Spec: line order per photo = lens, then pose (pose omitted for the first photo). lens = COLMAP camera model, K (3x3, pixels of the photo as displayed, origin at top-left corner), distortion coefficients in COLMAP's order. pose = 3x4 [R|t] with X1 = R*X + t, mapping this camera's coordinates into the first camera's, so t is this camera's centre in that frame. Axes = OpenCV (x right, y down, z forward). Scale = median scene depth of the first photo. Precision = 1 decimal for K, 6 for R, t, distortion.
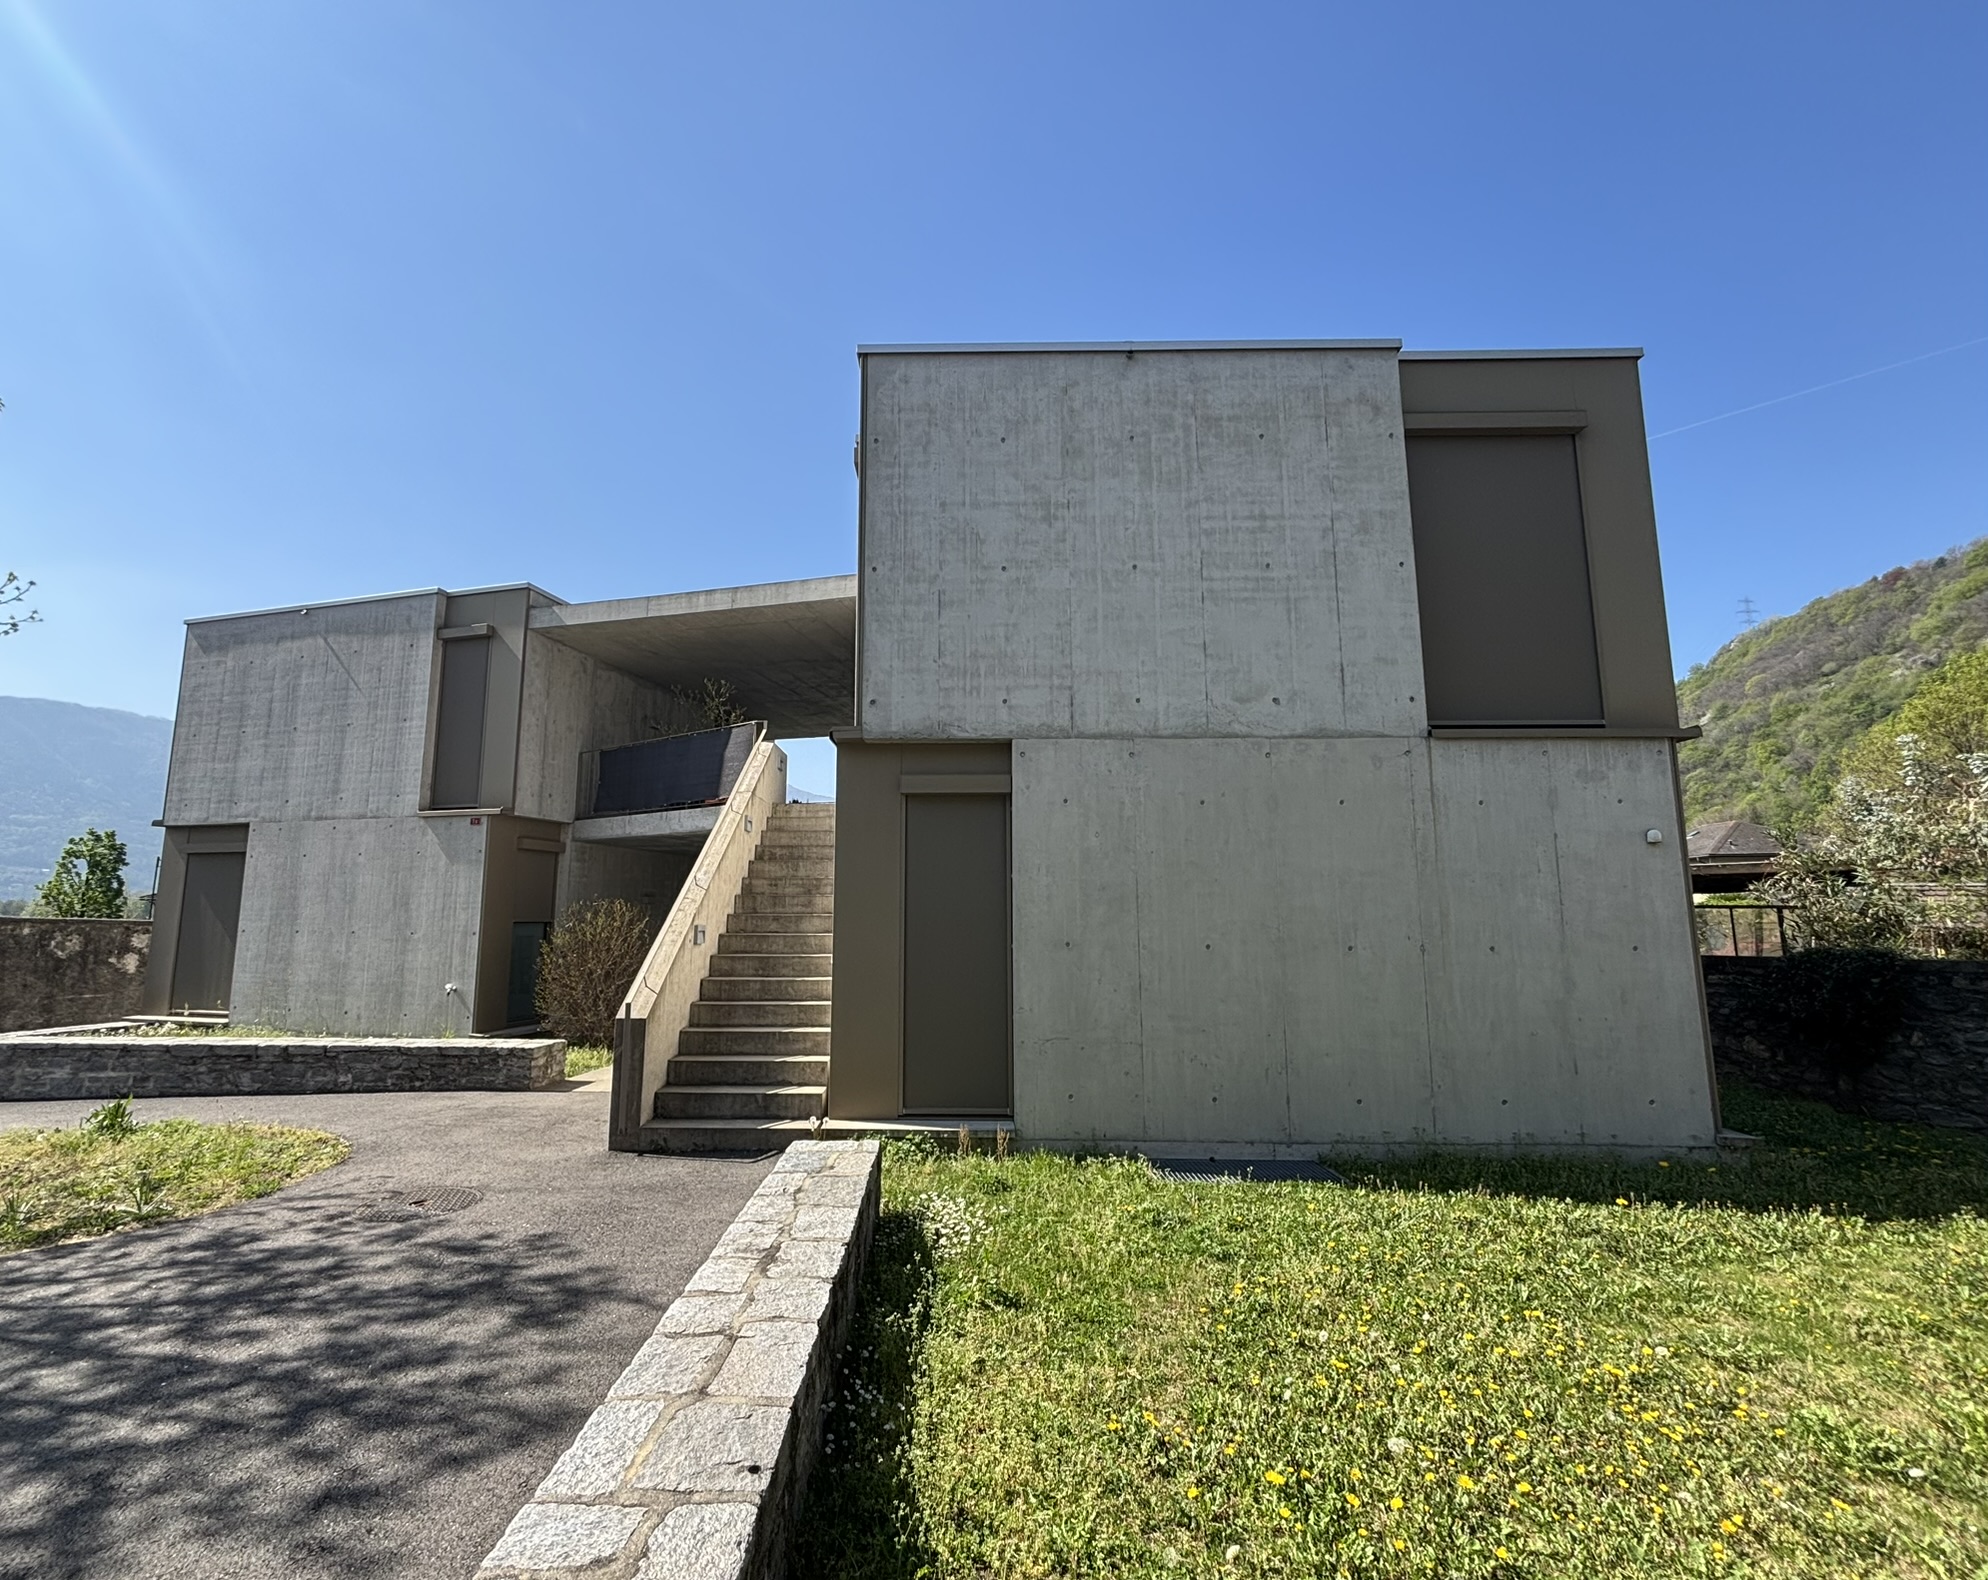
lens RADIAL K [[921.5, 0, 932.2], [0, 921.5, 785.0], [0, 0, 1]] dist [-0.013577, 0.002439]
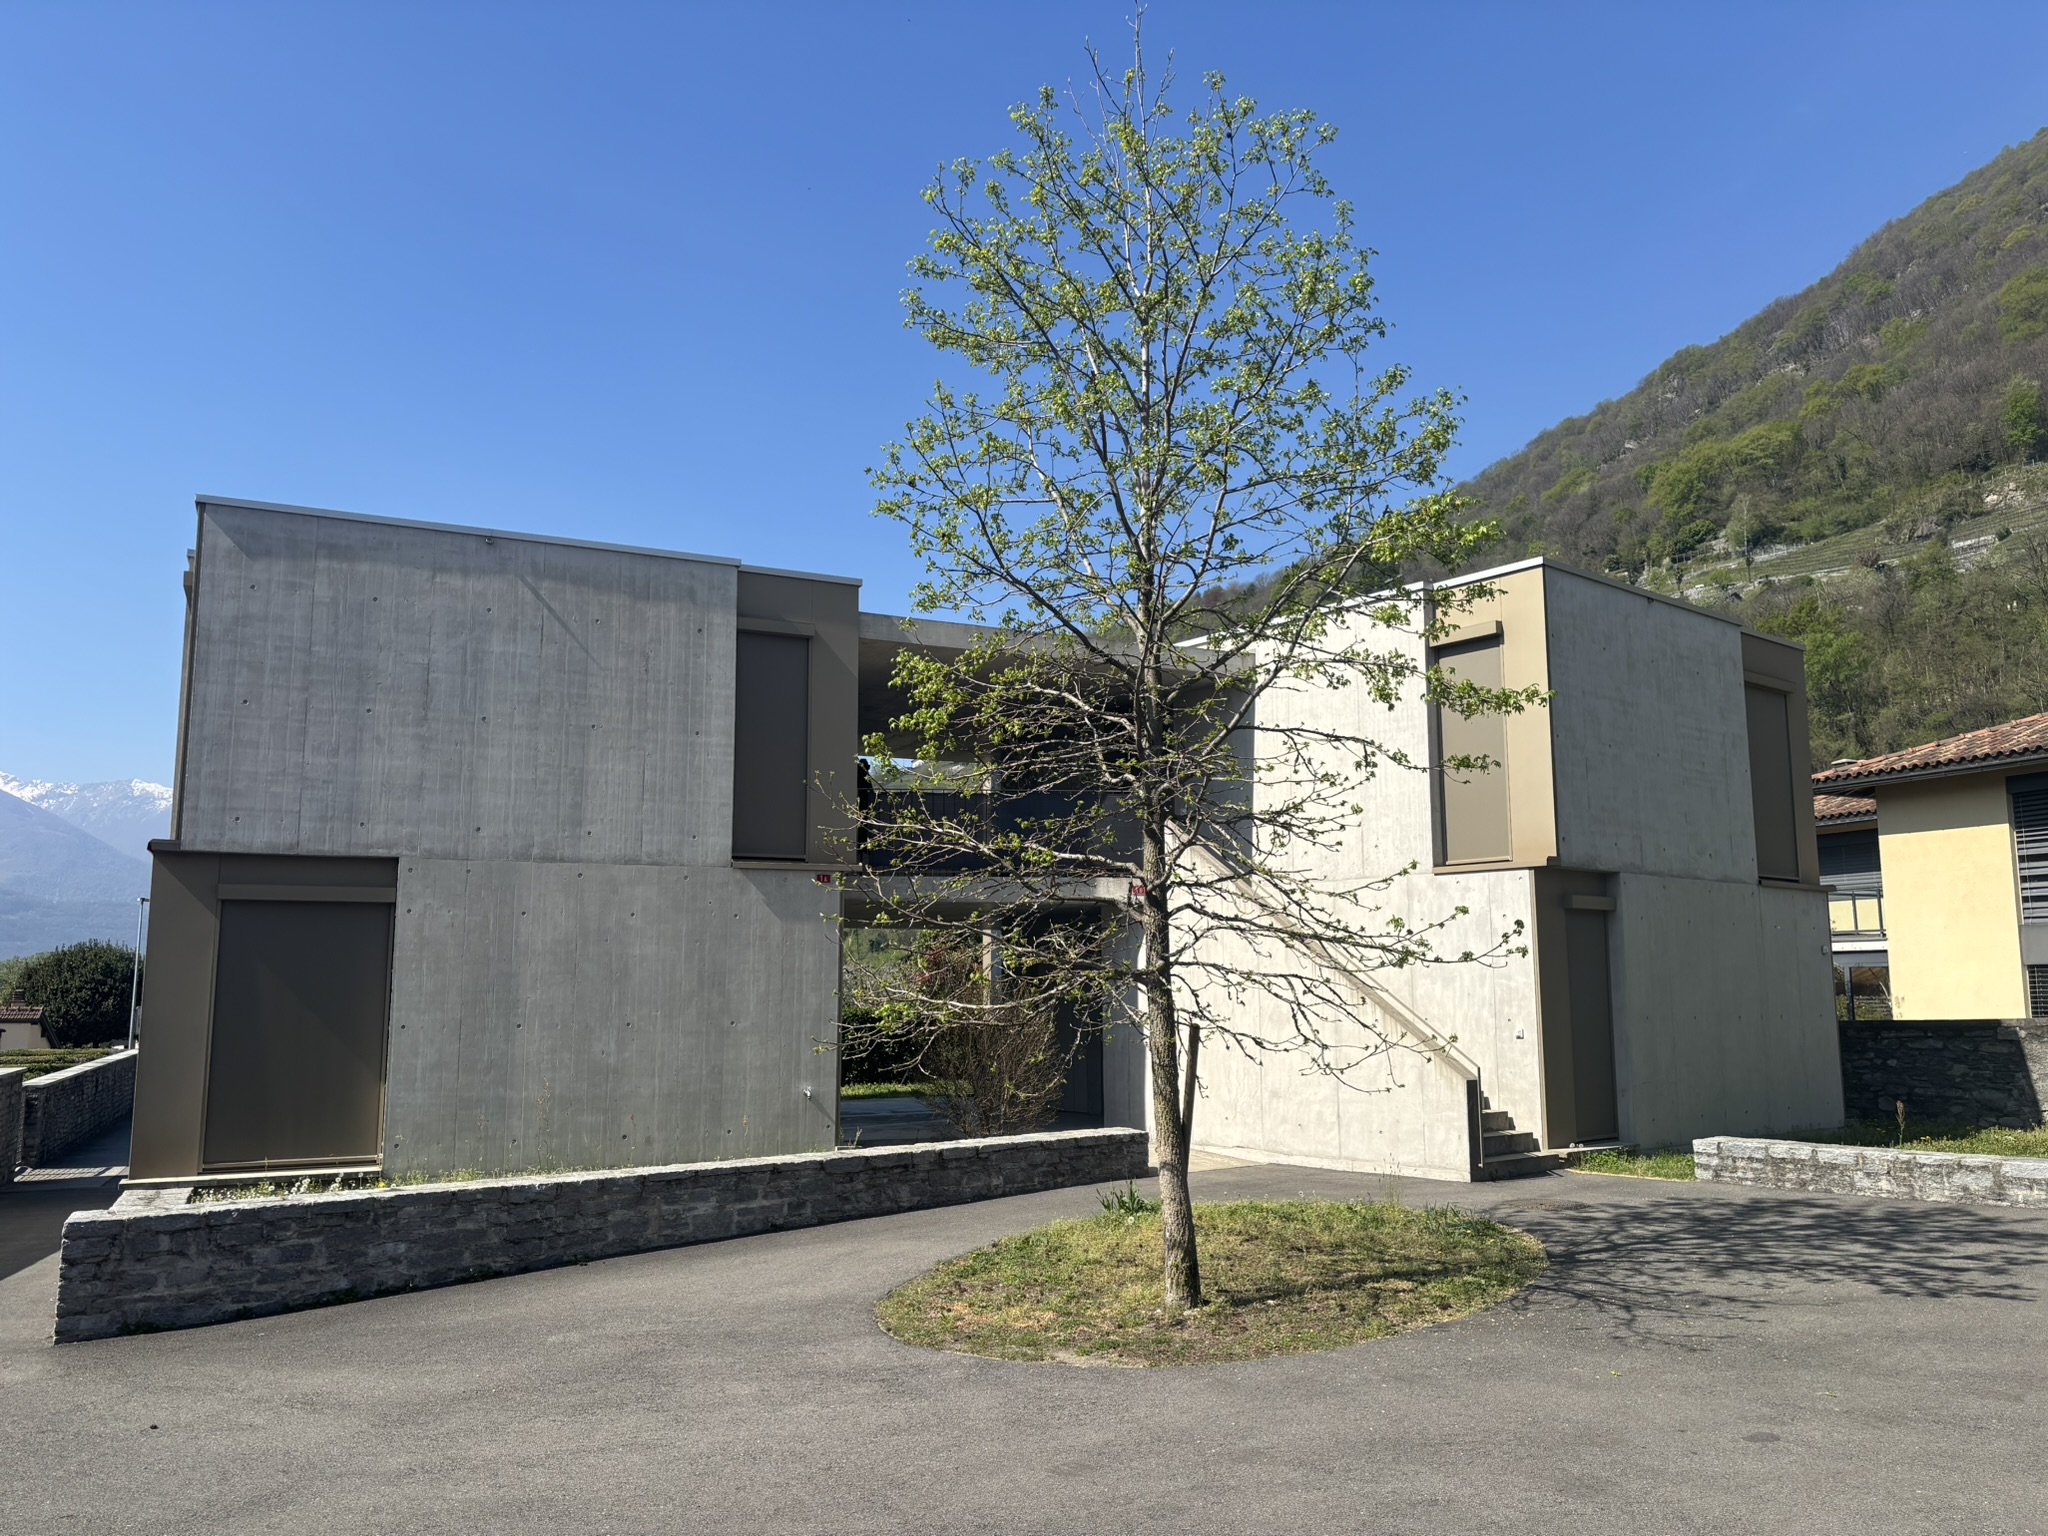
lens RADIAL K [[1557.7, 0, 1040.6], [0, 1557.7, 777.5], [0, 0, 1]] dist [0.009513, -0.003339]
pose [[0.748031, 0.087436, 0.657879, -1.195795], [-0.089758, 0.995504, -0.030250, -0.022482], [-0.657567, -0.036422, 0.752516, -0.118768]]
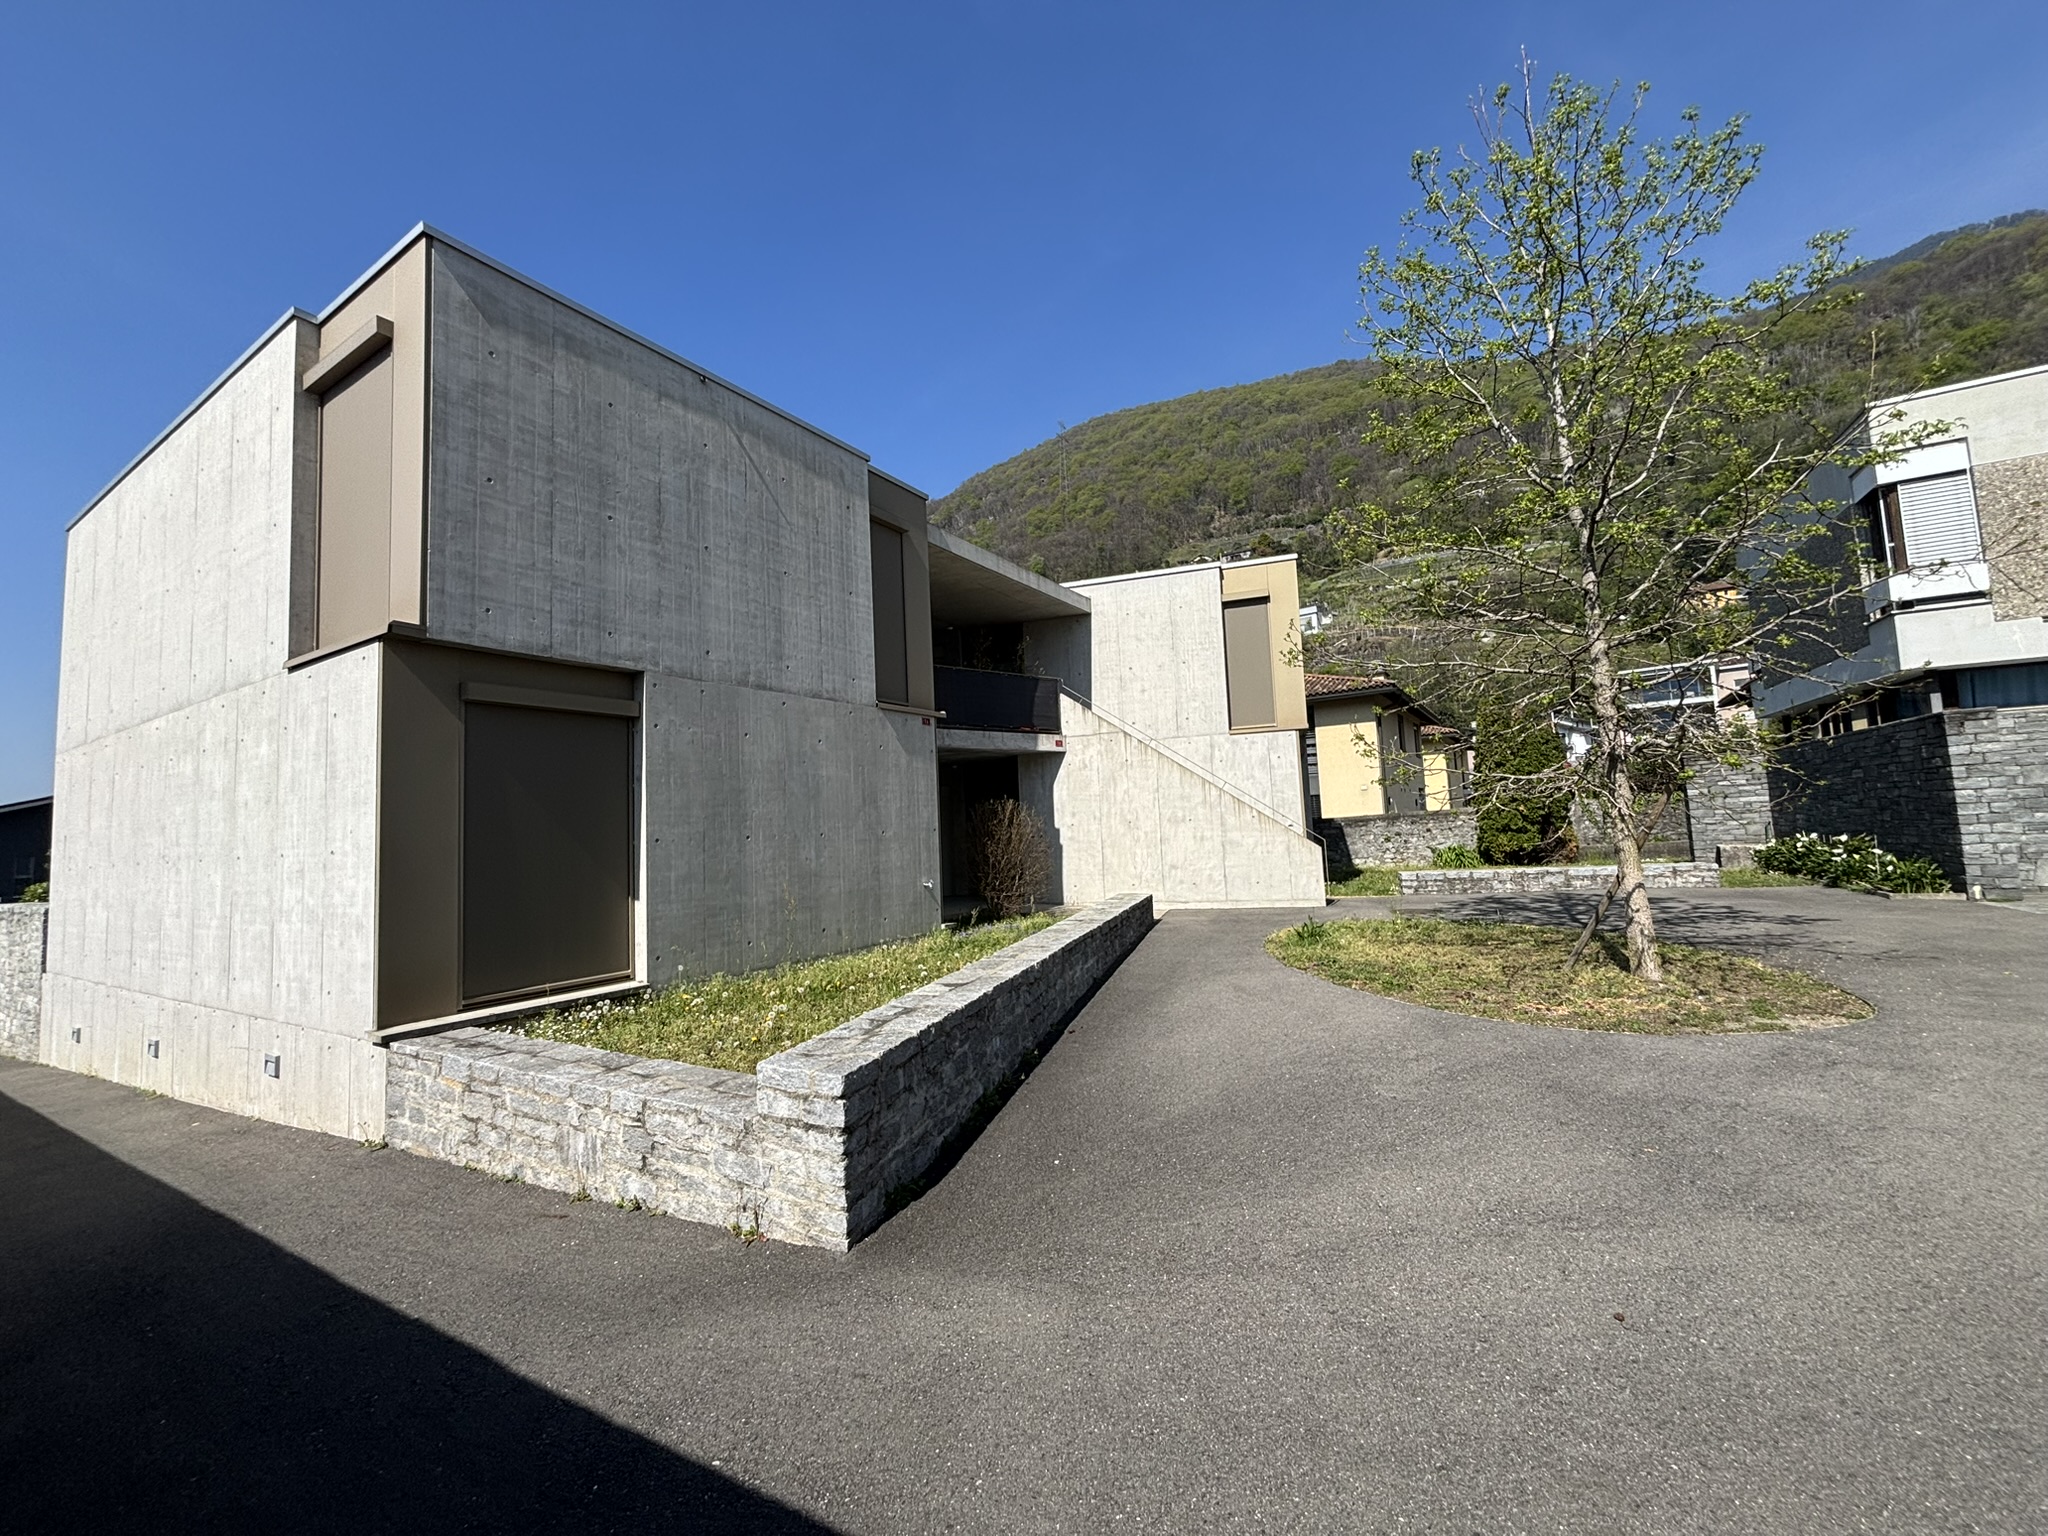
lens RADIAL K [[823.9, 0, 1026.6], [0, 823.9, 772.7], [0, 0, 1]] dist [-0.019242, -0.001142]
pose [[0.264317, 0.056114, 0.962802, -1.288293], [-0.093038, 0.995133, -0.032457, 0.110986], [-0.959938, -0.080998, 0.268251, 0.620578]]
